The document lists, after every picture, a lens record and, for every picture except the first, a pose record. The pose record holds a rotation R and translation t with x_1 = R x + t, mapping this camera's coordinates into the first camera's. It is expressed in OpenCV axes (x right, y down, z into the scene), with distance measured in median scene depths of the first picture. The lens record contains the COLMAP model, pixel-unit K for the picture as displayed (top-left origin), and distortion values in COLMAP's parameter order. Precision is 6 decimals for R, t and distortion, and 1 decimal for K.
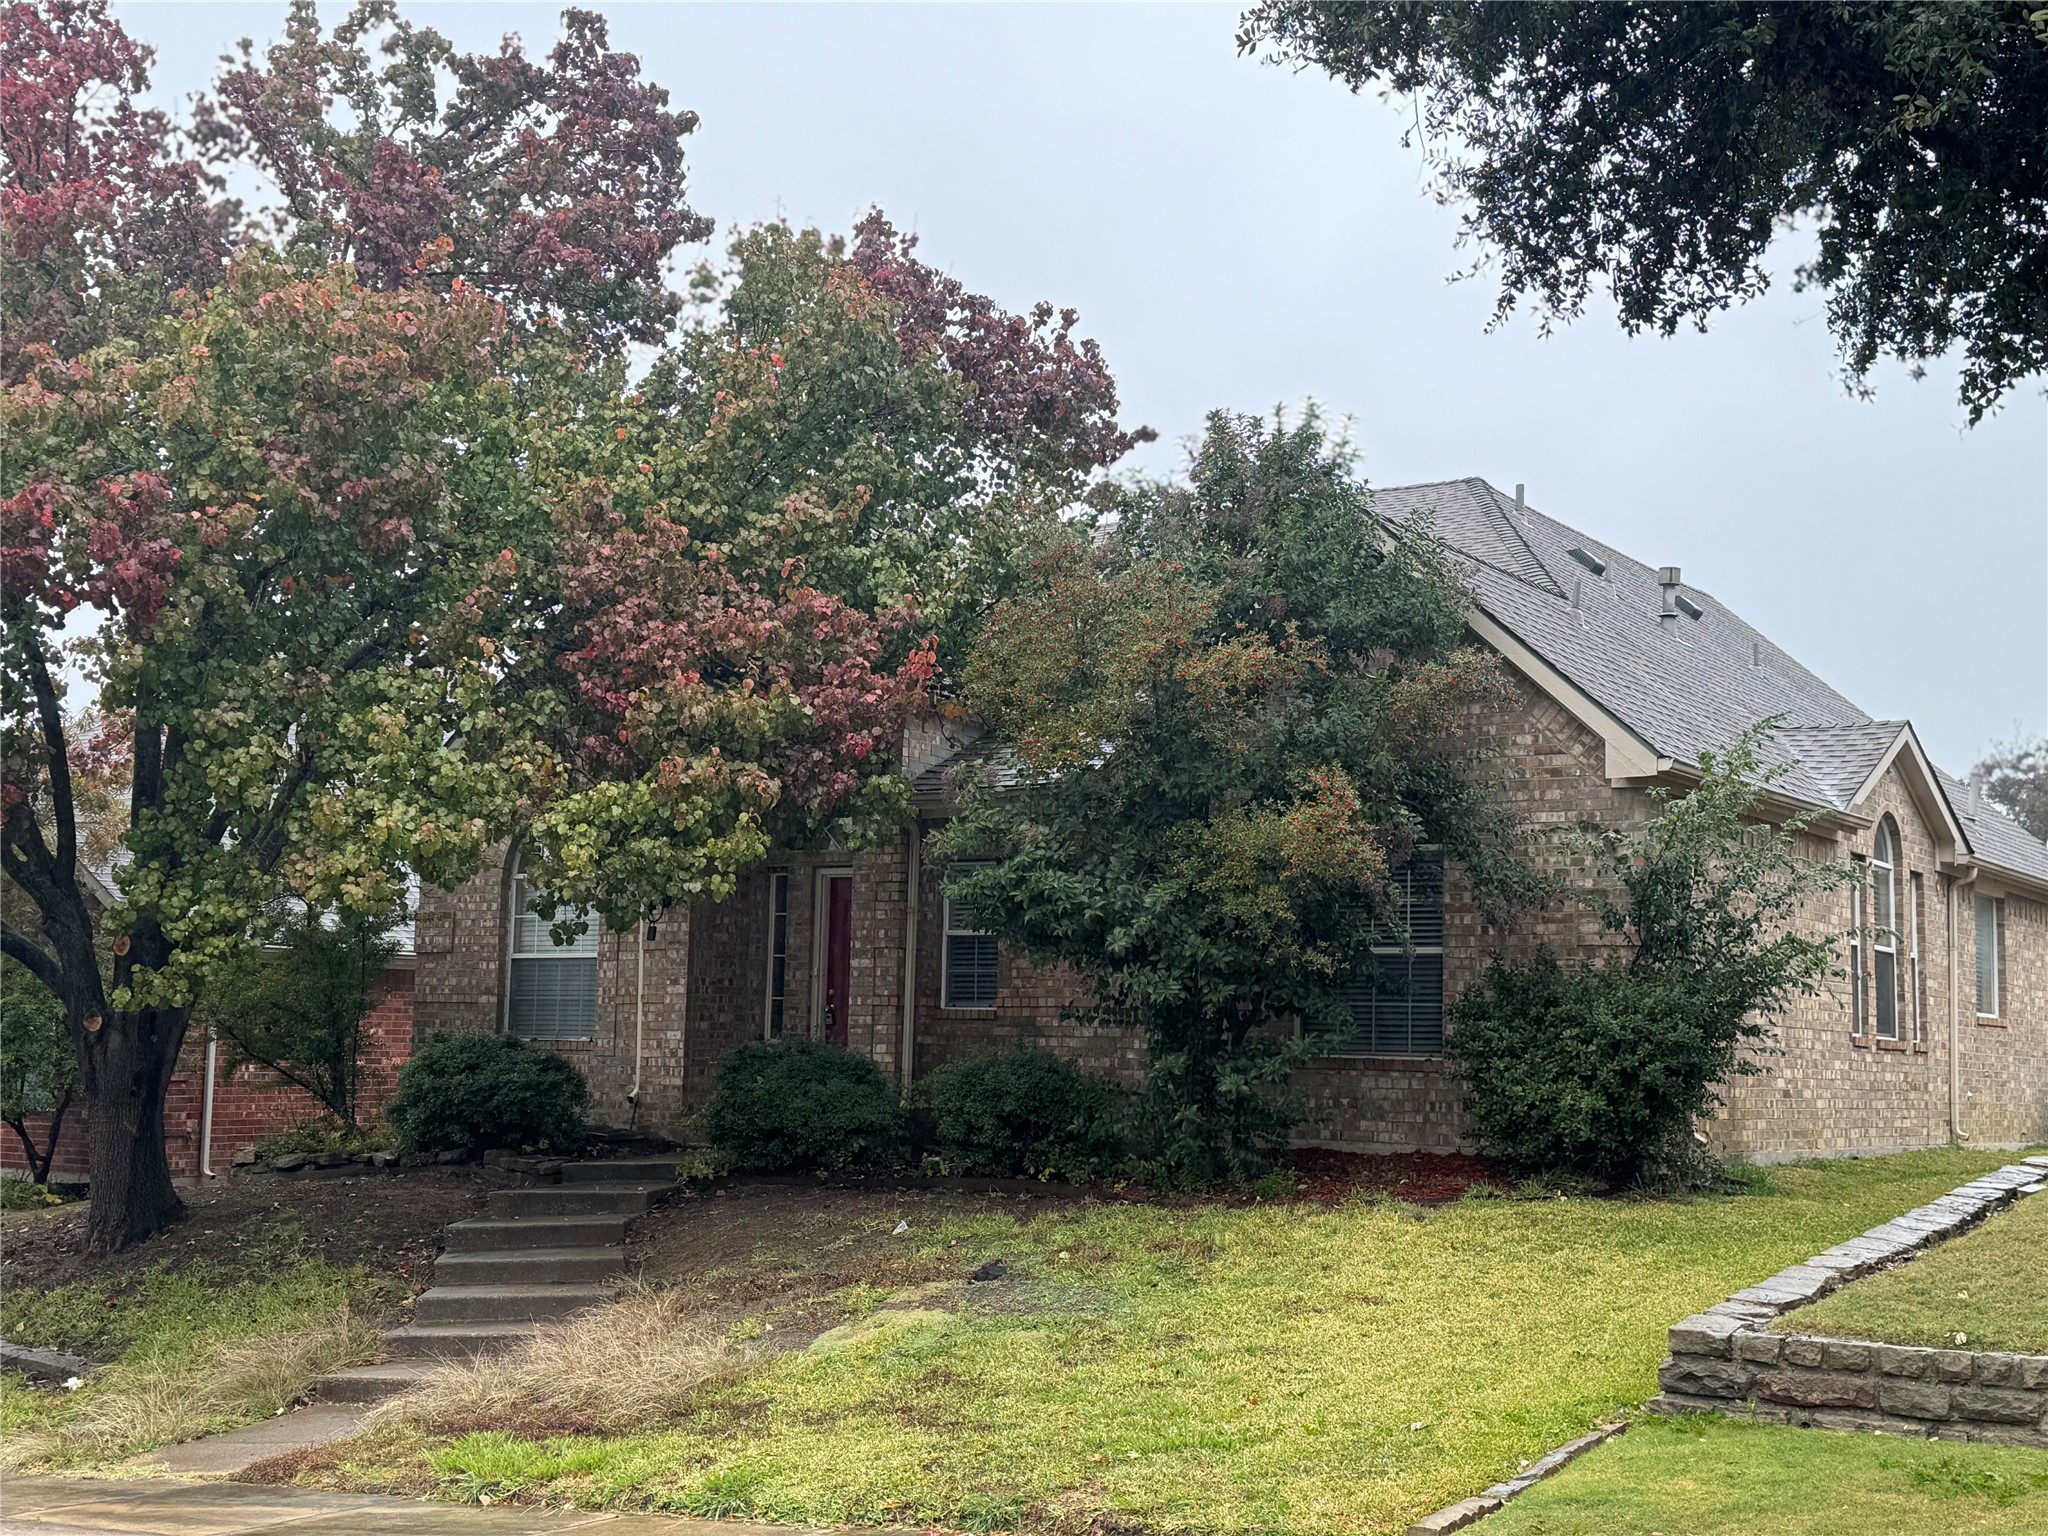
lens RADIAL K [[2542.7, 0, 1024.0], [0, 2542.7, 768.0], [0, 0, 1]] dist [0.224489, -0.499770]
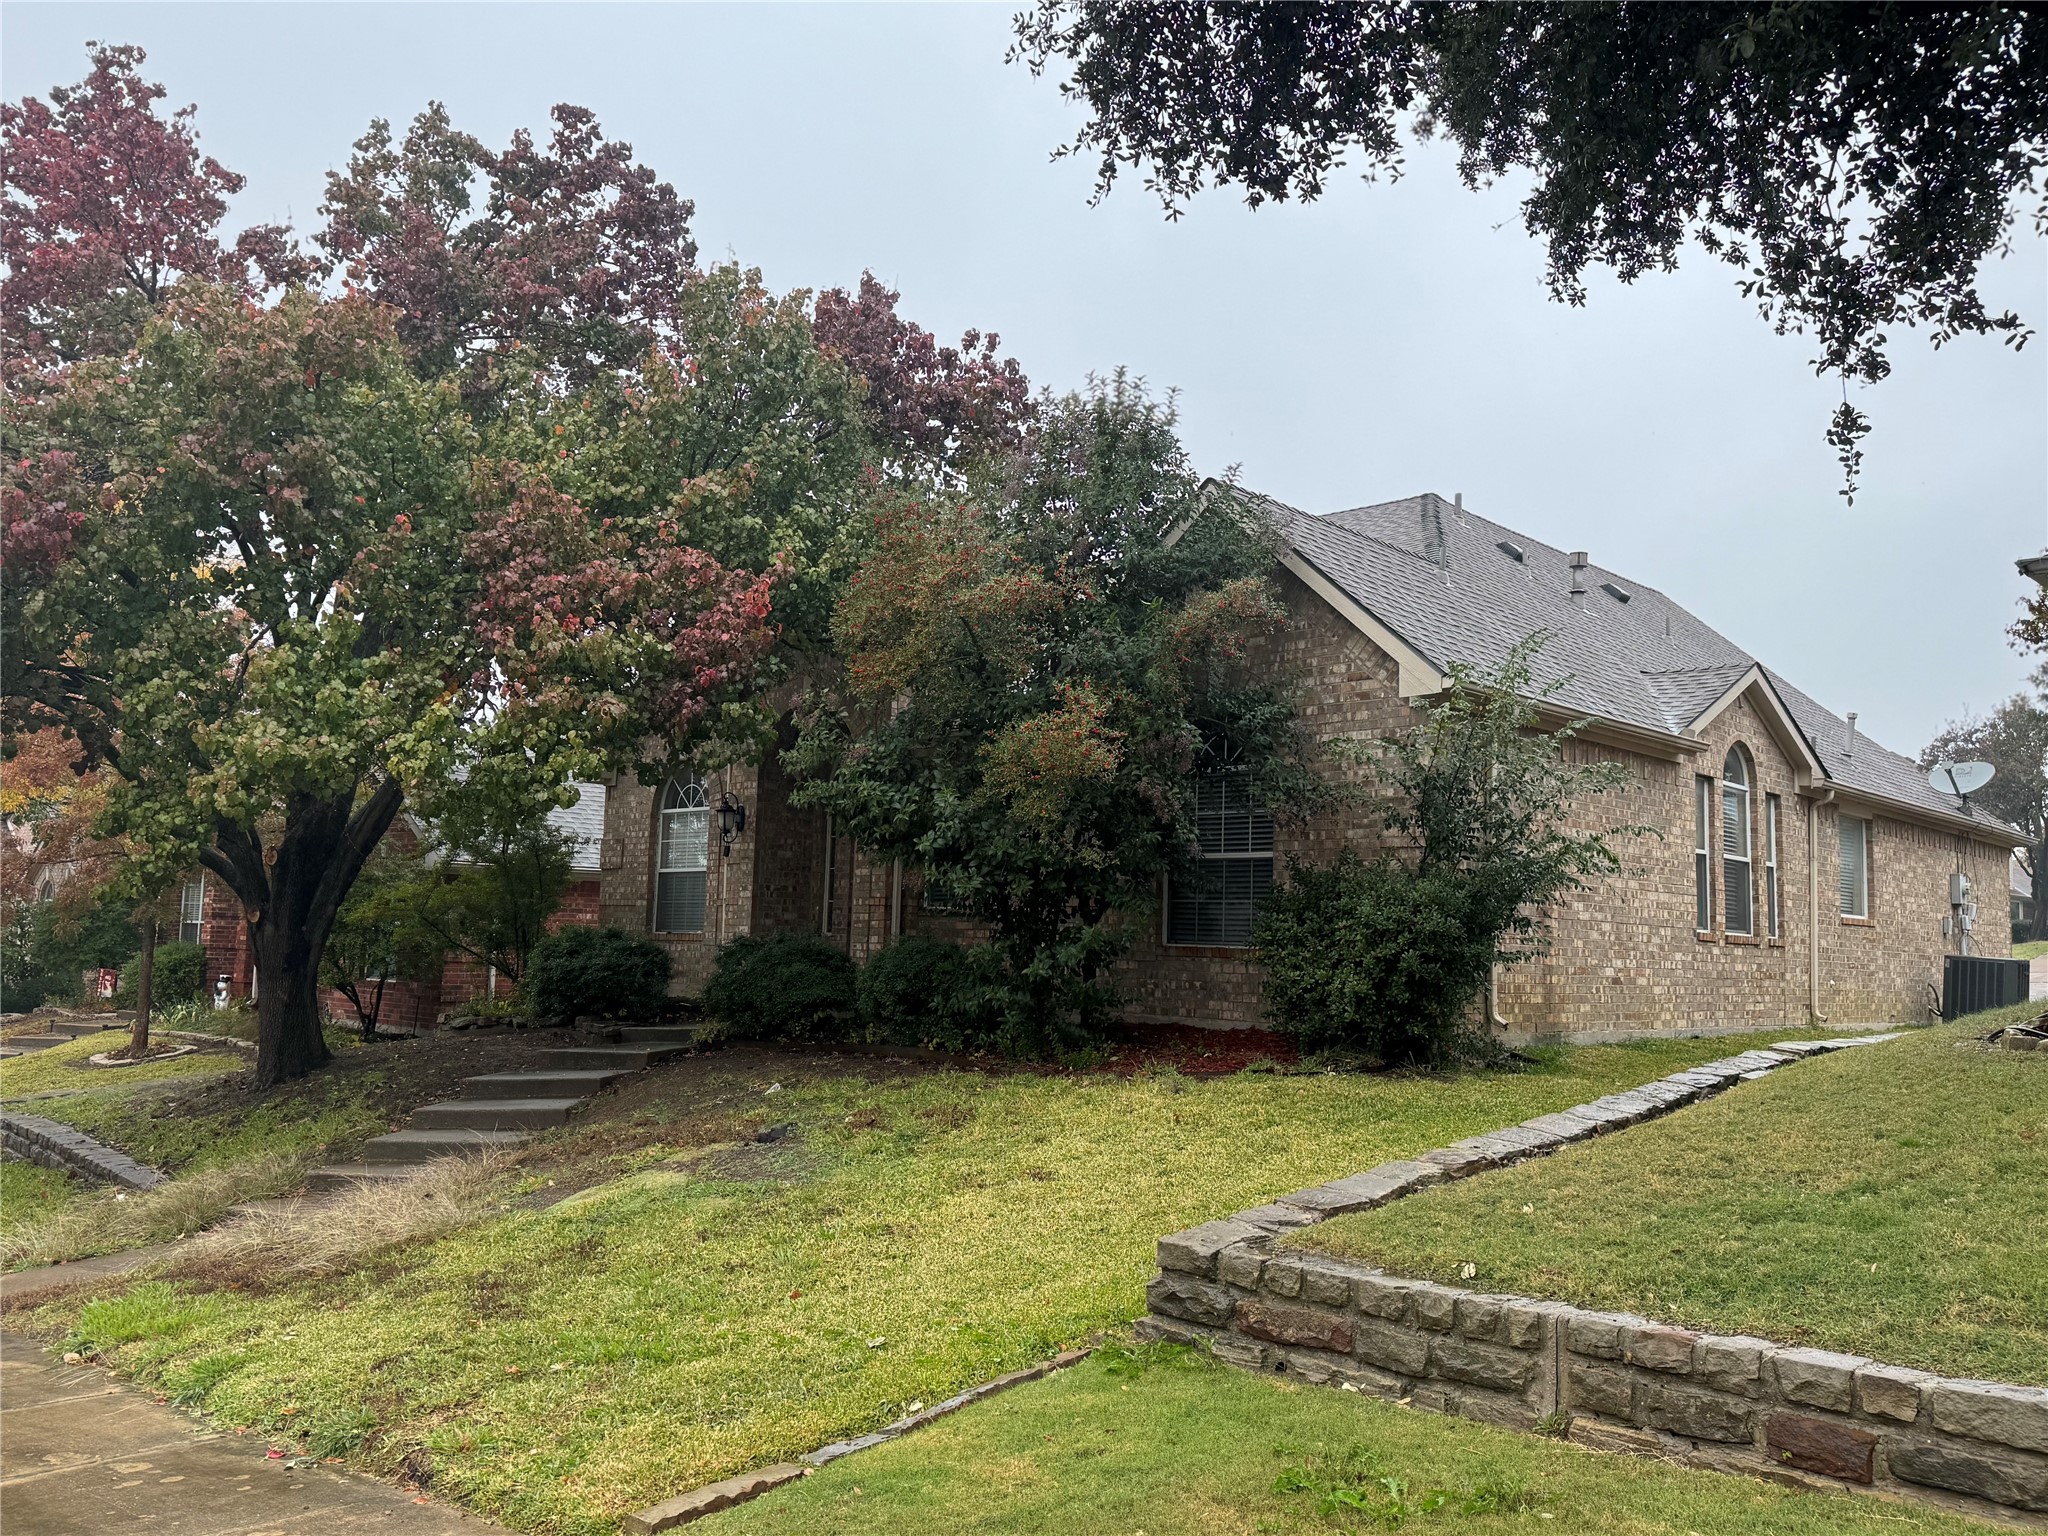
lens RADIAL K [[1595.8, 0, 1020.2], [0, 1595.8, 776.9], [0, 0, 1]] dist [0.187773, -0.383230]
pose [[0.982728, -0.014518, -0.184485, 0.189146], [0.015042, 0.999886, 0.001441, 0.034341], [0.184443, -0.004191, 0.982834, 0.274451]]
